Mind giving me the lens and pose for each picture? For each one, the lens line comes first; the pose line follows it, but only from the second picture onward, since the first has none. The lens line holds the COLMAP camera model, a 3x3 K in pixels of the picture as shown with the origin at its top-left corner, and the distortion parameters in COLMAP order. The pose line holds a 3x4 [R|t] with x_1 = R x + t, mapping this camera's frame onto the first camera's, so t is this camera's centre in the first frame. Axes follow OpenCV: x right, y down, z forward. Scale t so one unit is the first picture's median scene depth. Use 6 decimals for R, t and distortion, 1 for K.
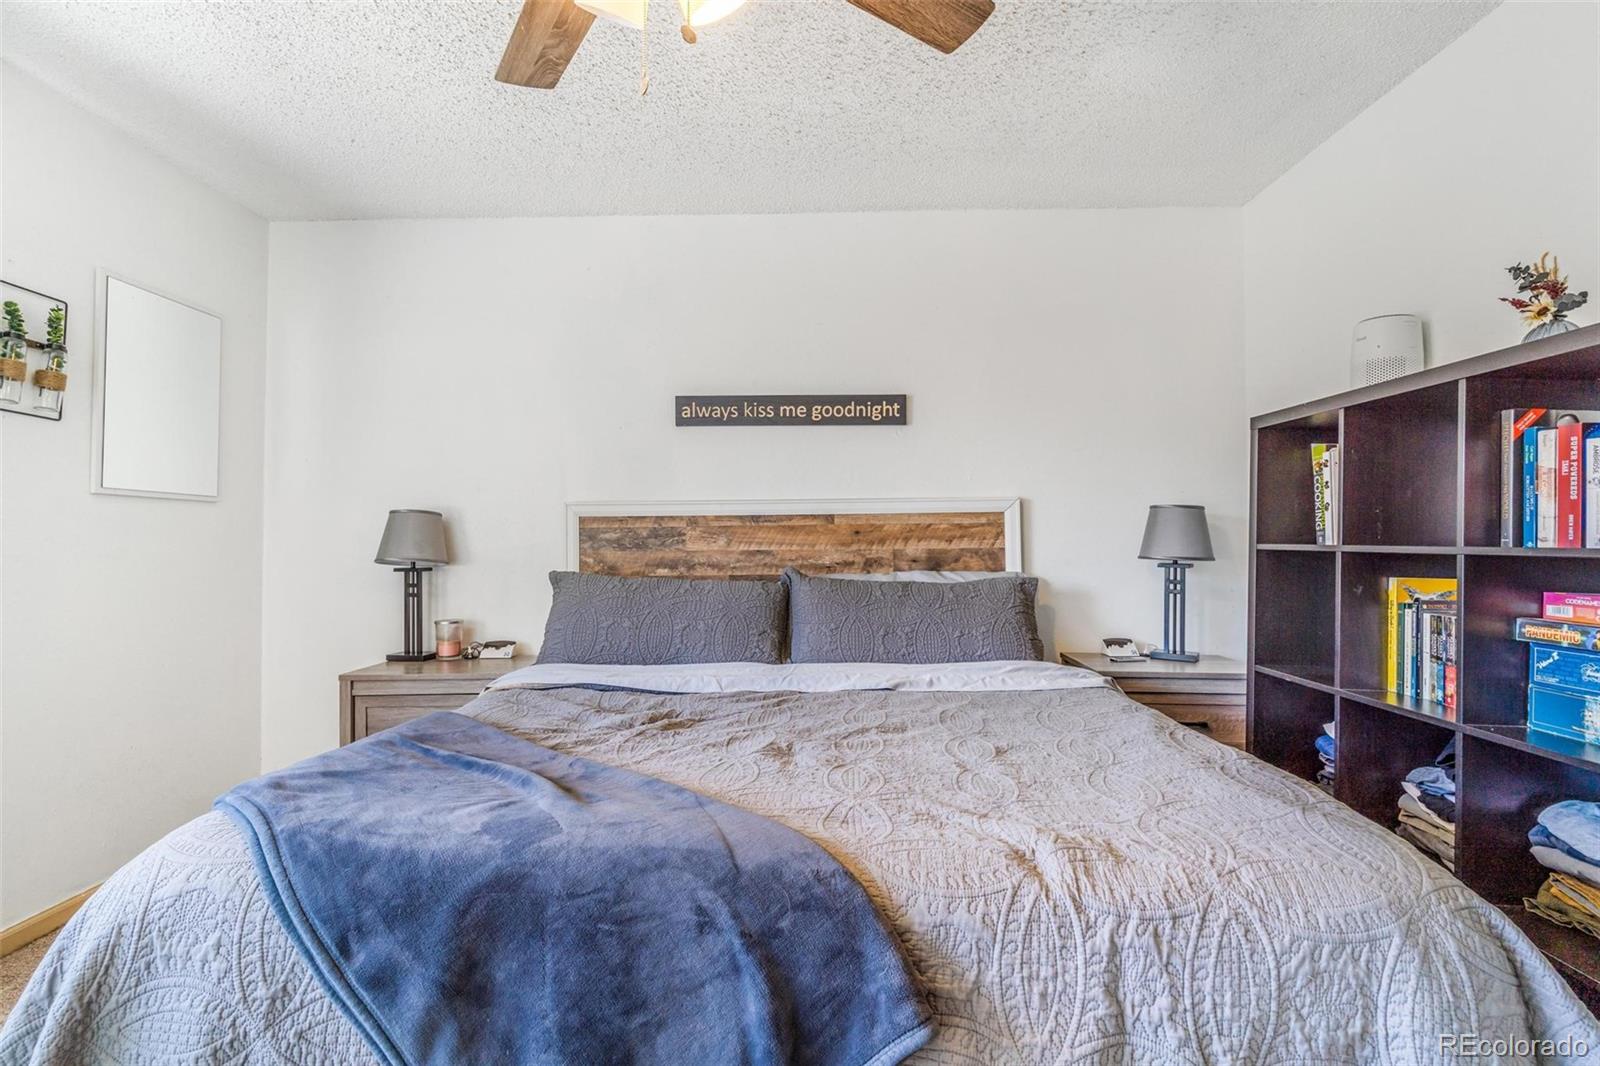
lens RADIAL K [[767.7, 0, 777.3], [0, 767.7, 527.5], [0, 0, 1]] dist [0.002293, 0.000641]
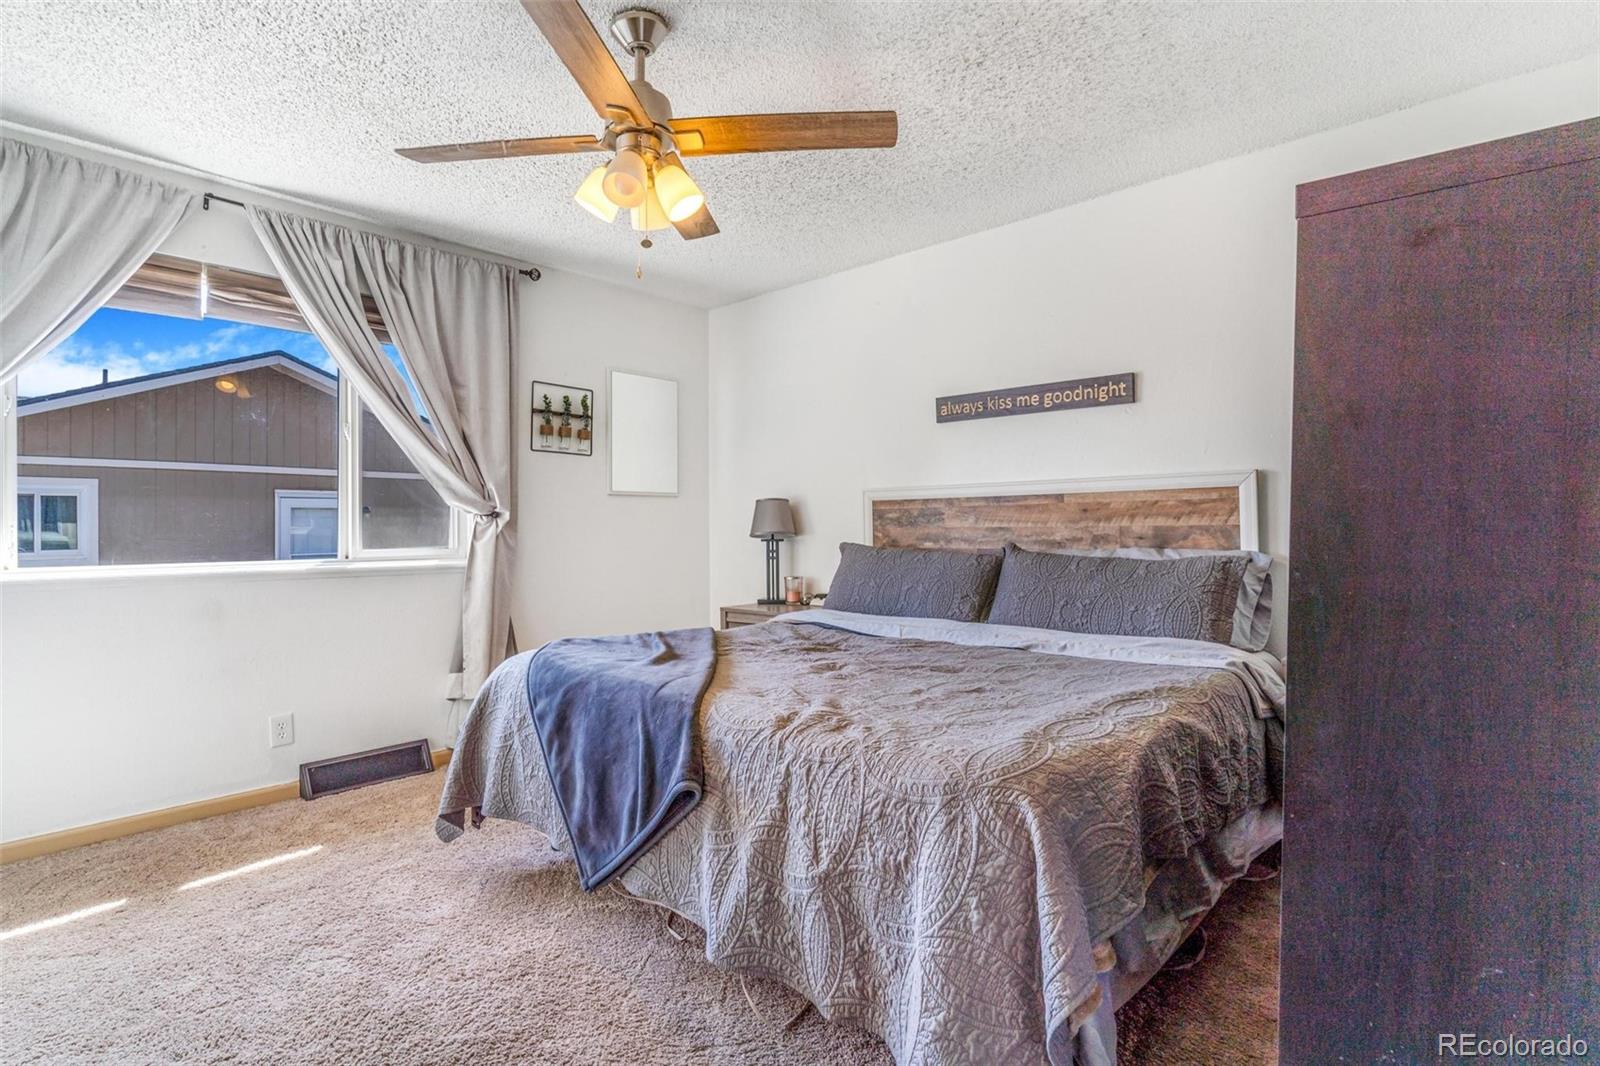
lens RADIAL K [[767.7, 0, 777.3], [0, 767.7, 527.5], [0, 0, 1]] dist [0.002293, 0.000641]
pose [[0.749927, 0.002123, -0.661517, 0.487907], [0.016369, 0.999629, 0.021764, 0.000272], [0.661318, -0.027149, 0.749614, -0.067328]]
